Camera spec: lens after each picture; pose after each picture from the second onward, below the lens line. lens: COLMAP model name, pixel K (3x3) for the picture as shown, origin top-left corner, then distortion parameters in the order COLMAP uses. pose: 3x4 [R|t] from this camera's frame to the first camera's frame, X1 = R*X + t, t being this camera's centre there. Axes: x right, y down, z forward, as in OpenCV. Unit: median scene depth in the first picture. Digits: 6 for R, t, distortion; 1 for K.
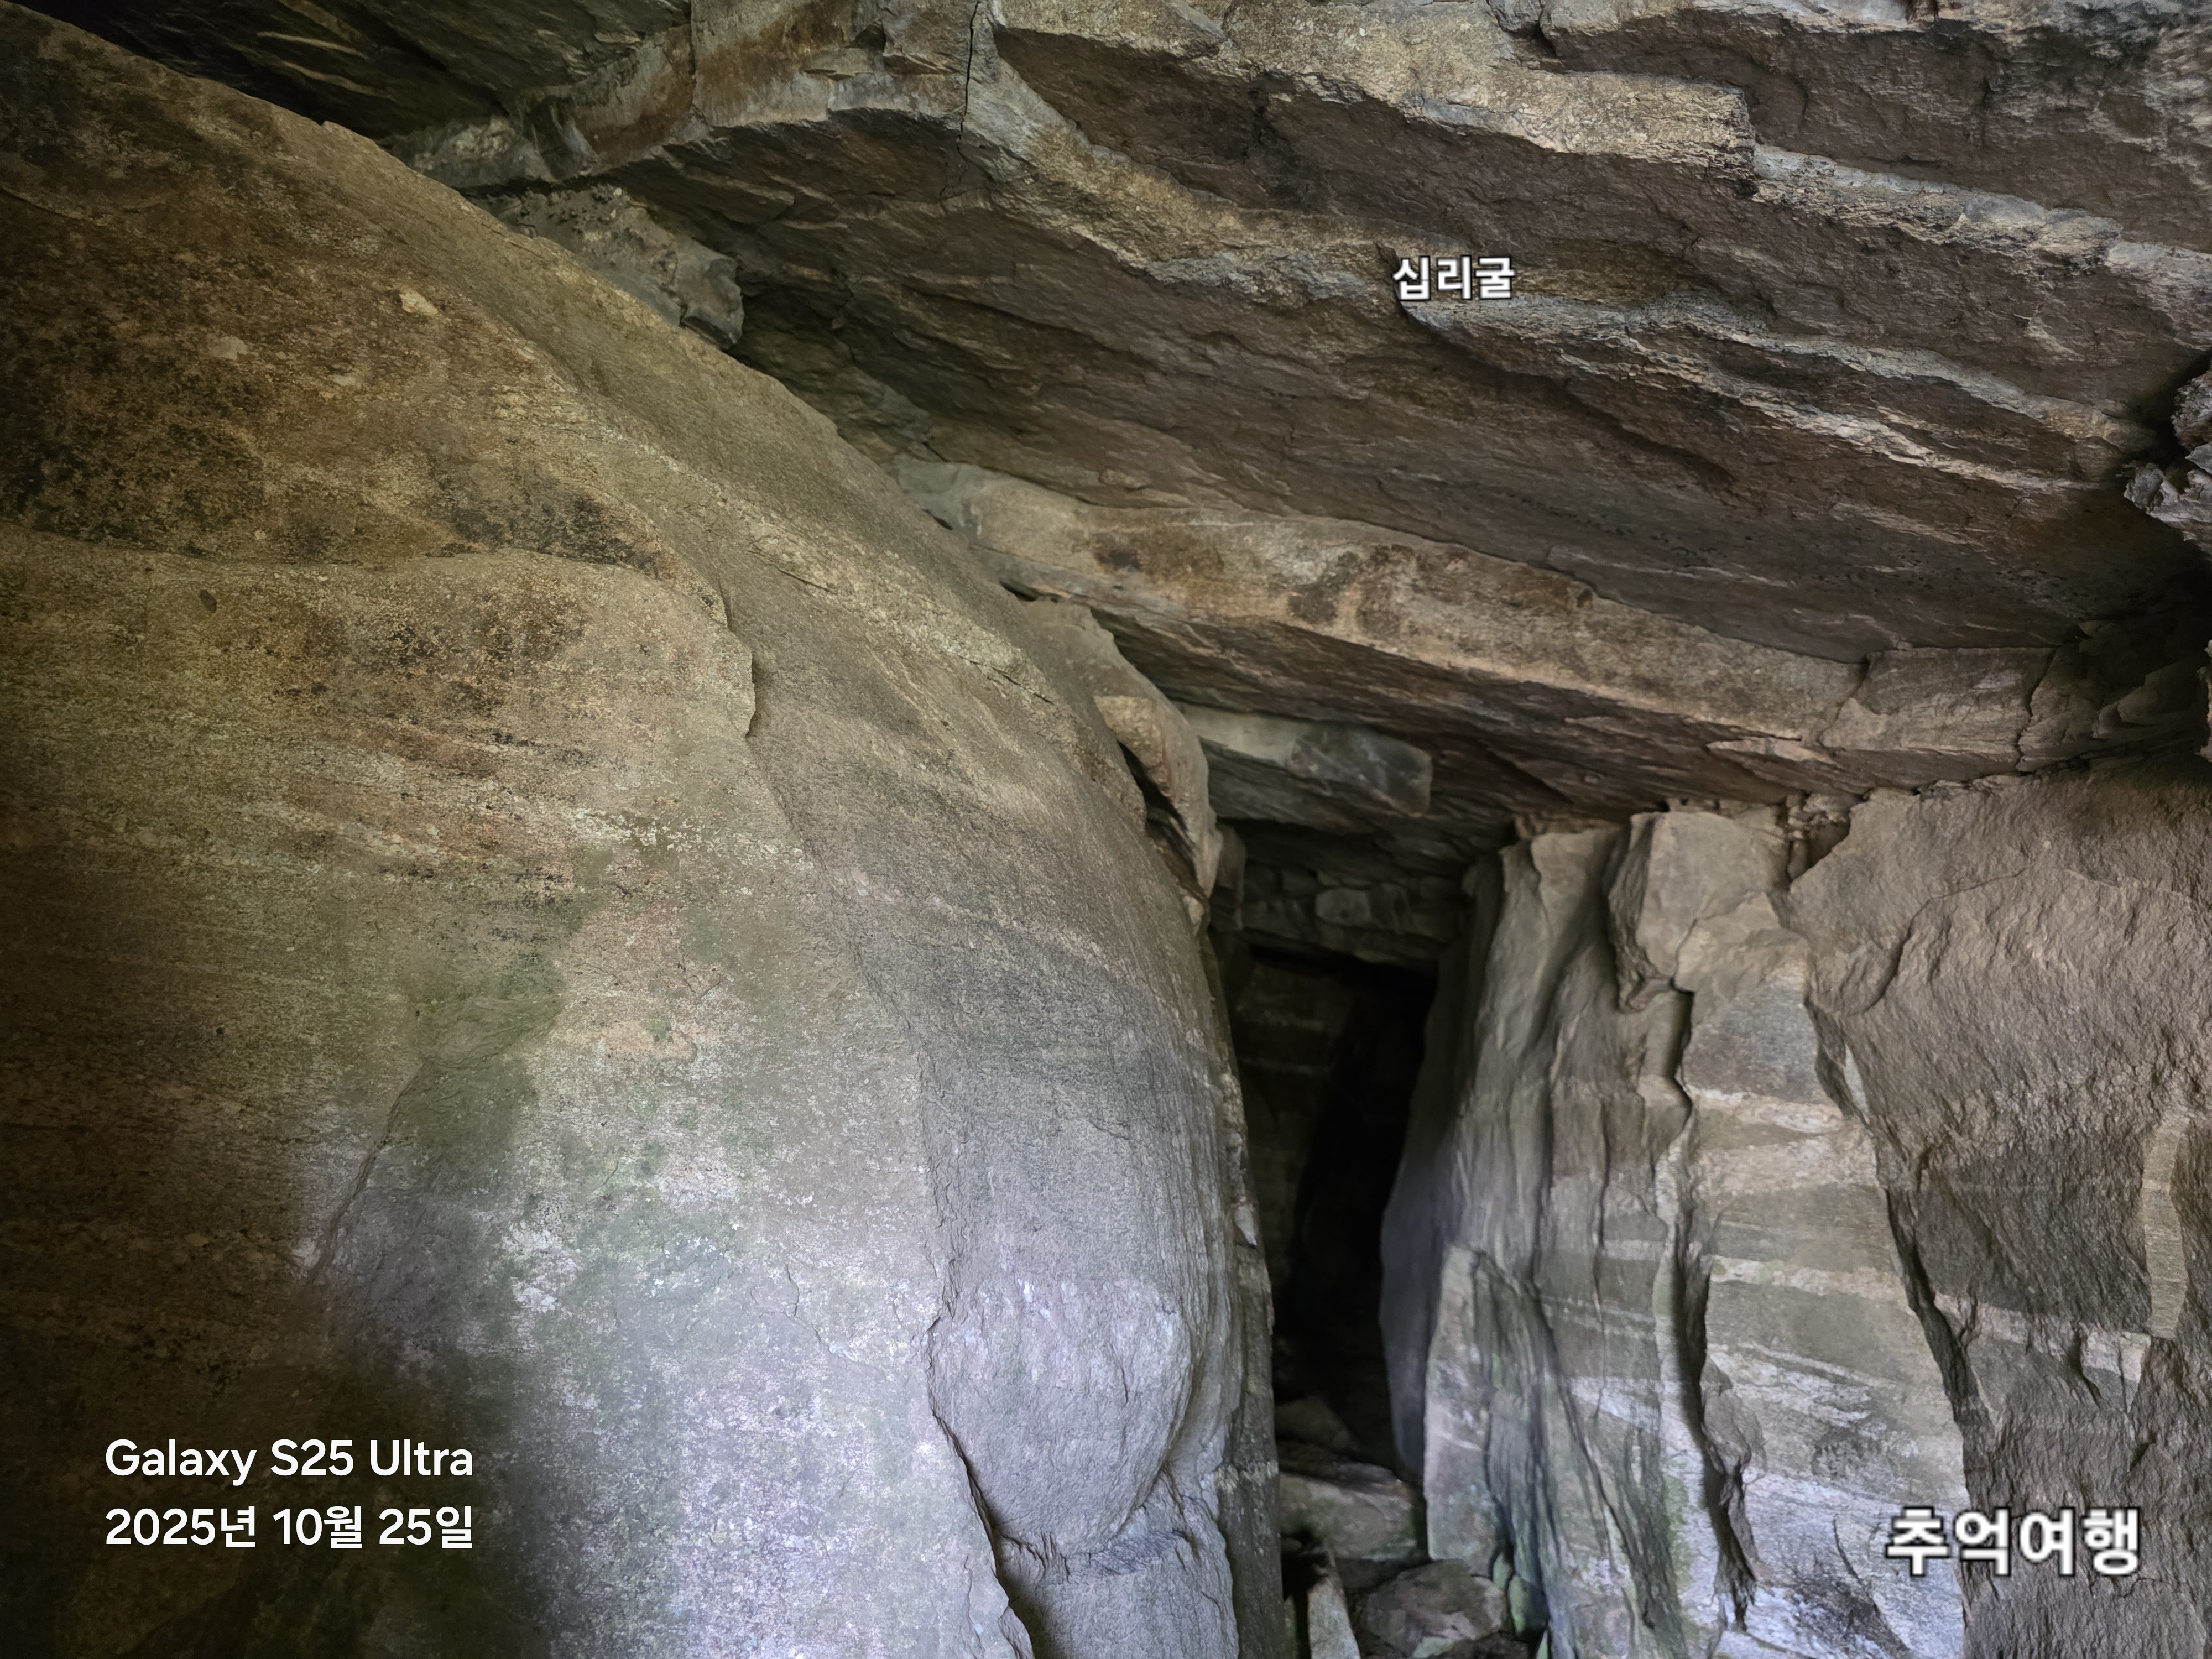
lens RADIAL K [[1508.2, 0, 1103.4], [0, 1508.2, 816.4], [0, 0, 1]] dist [0.039519, -0.038393]
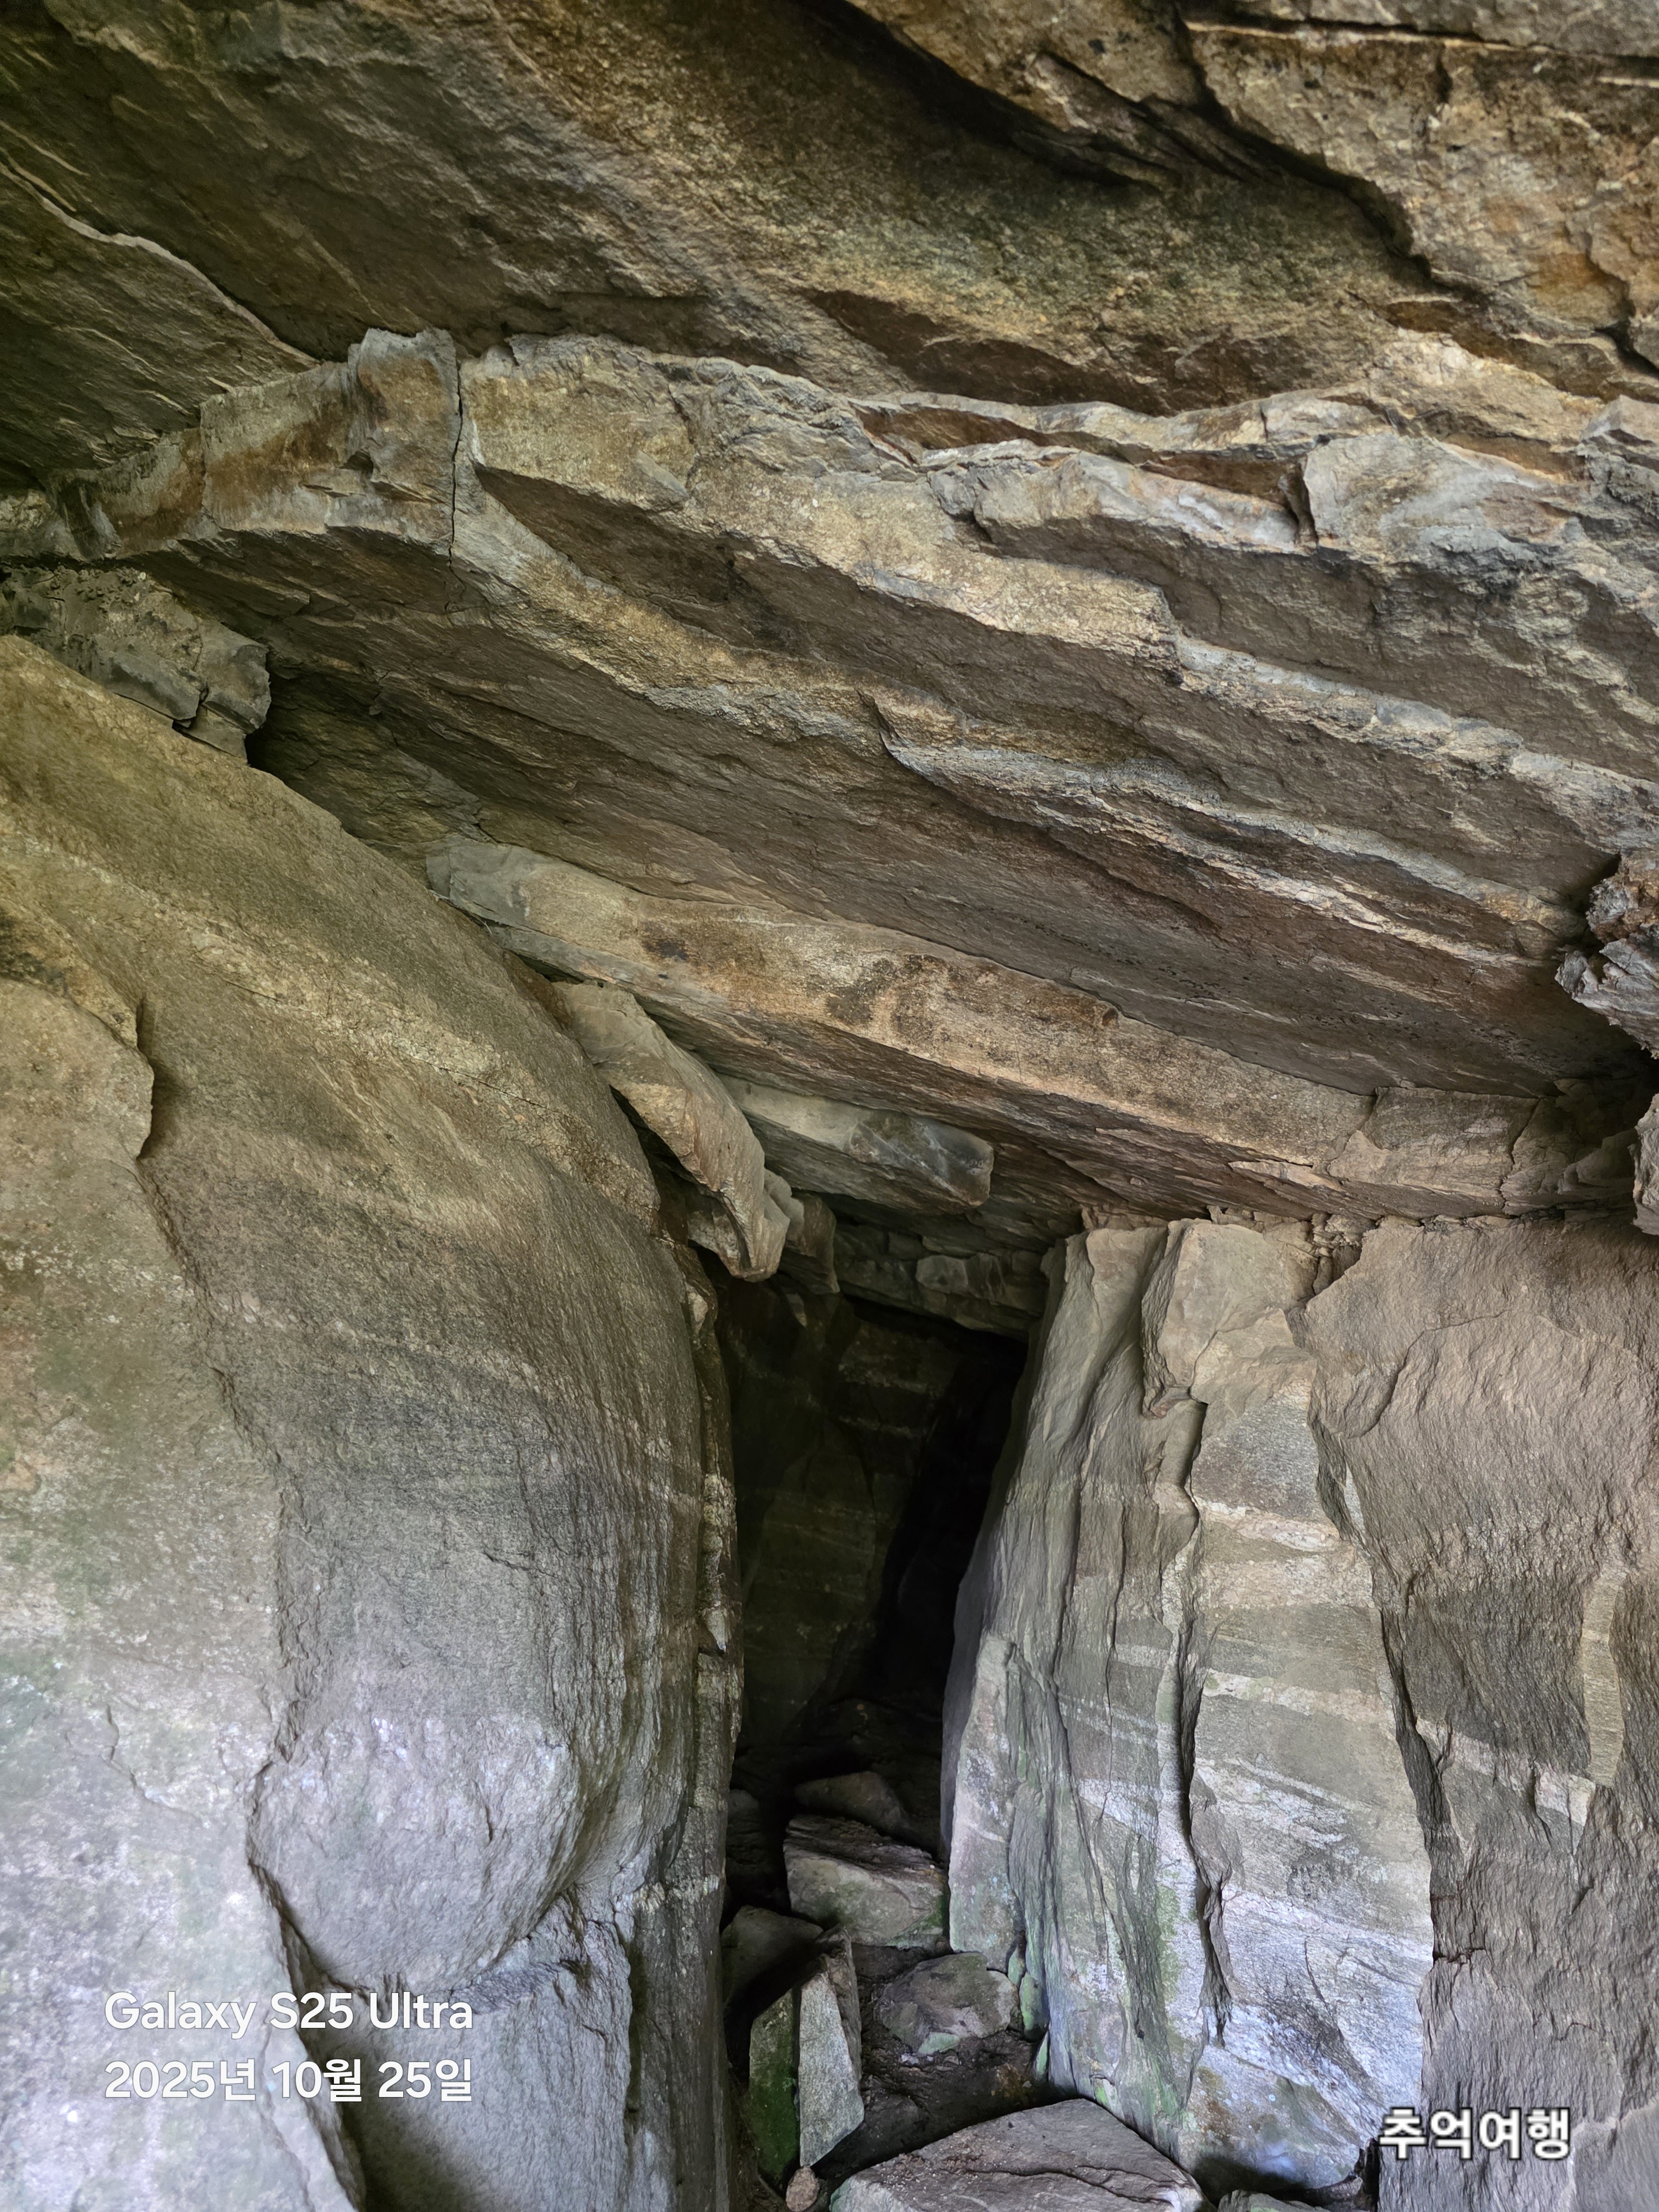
lens RADIAL K [[1496.6, 0, 820.1], [0, 1496.6, 1108.9], [0, 0, 1]] dist [0.055223, -0.056782]
pose [[0.997922, 0.056323, 0.031309, 0.117966], [-0.055458, 0.998072, -0.027861, -0.054069], [-0.032818, 0.026067, 0.999121, -0.010894]]
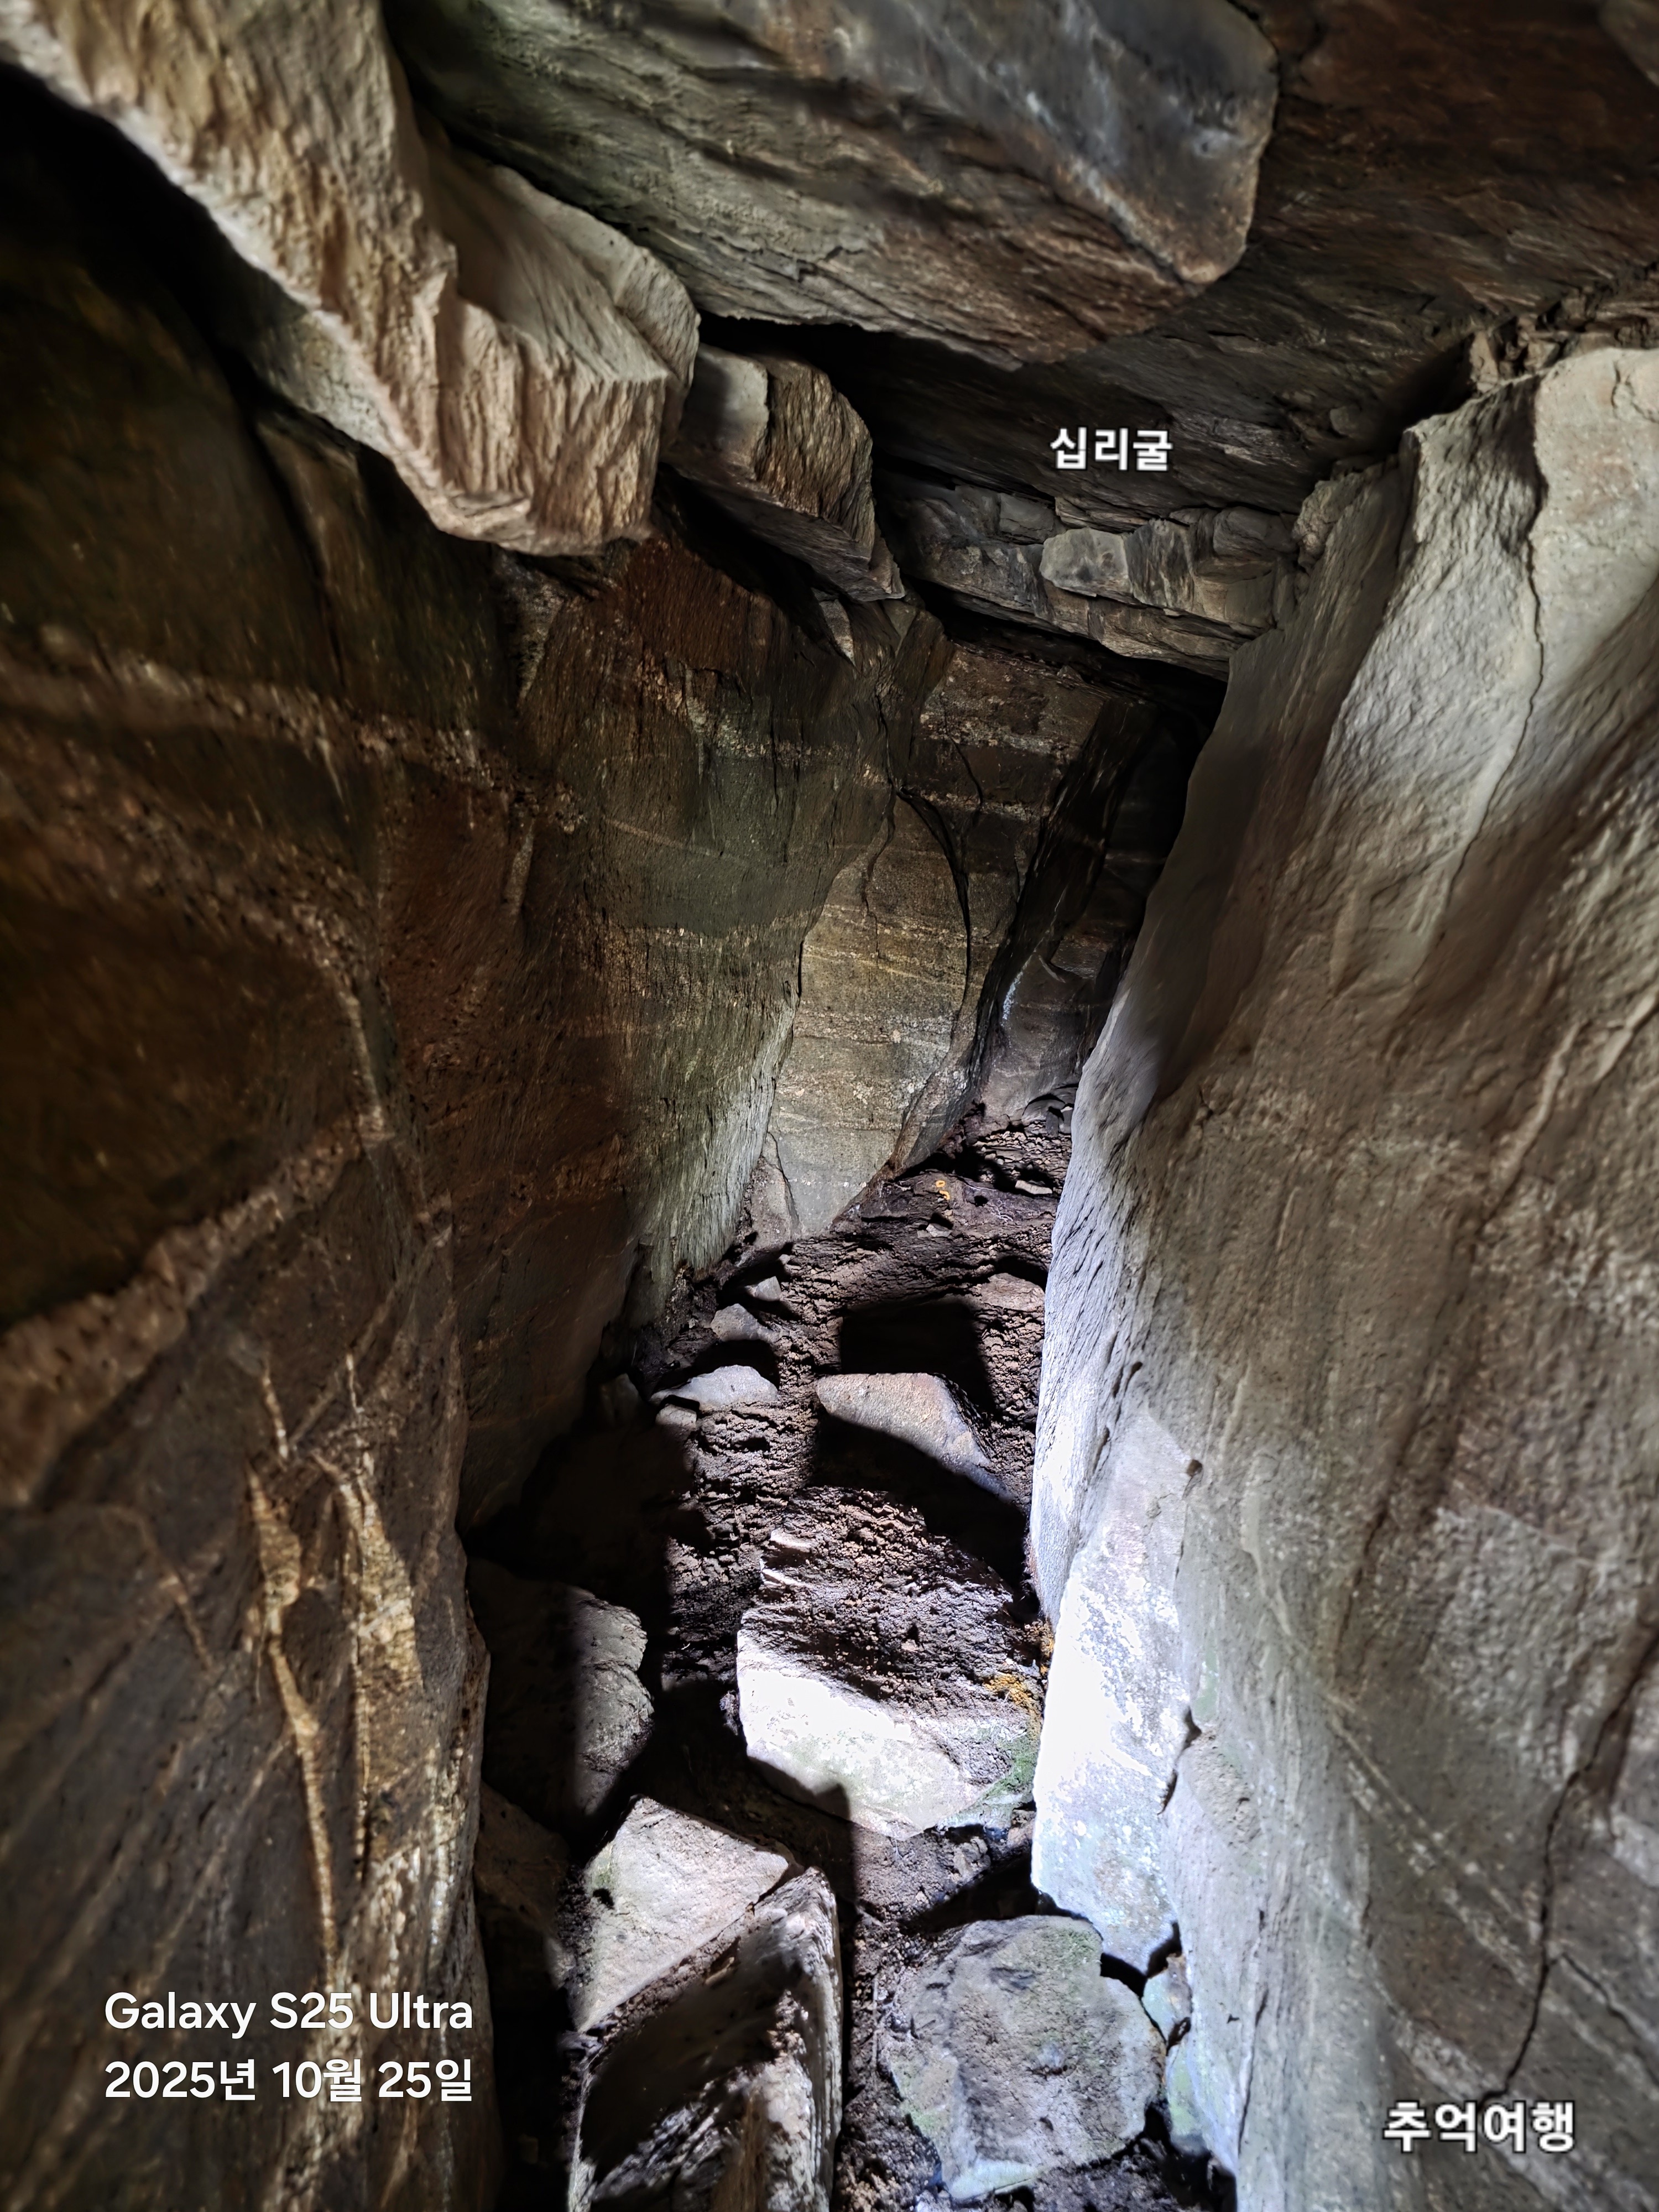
lens RADIAL K [[1496.6, 0, 820.1], [0, 1496.6, 1108.9], [0, 0, 1]] dist [0.055223, -0.056782]
pose [[0.998174, 0.051509, -0.031549, 0.255916], [-0.034310, 0.913363, 0.405698, 0.059258], [0.049713, -0.403875, 0.913463, 1.112190]]
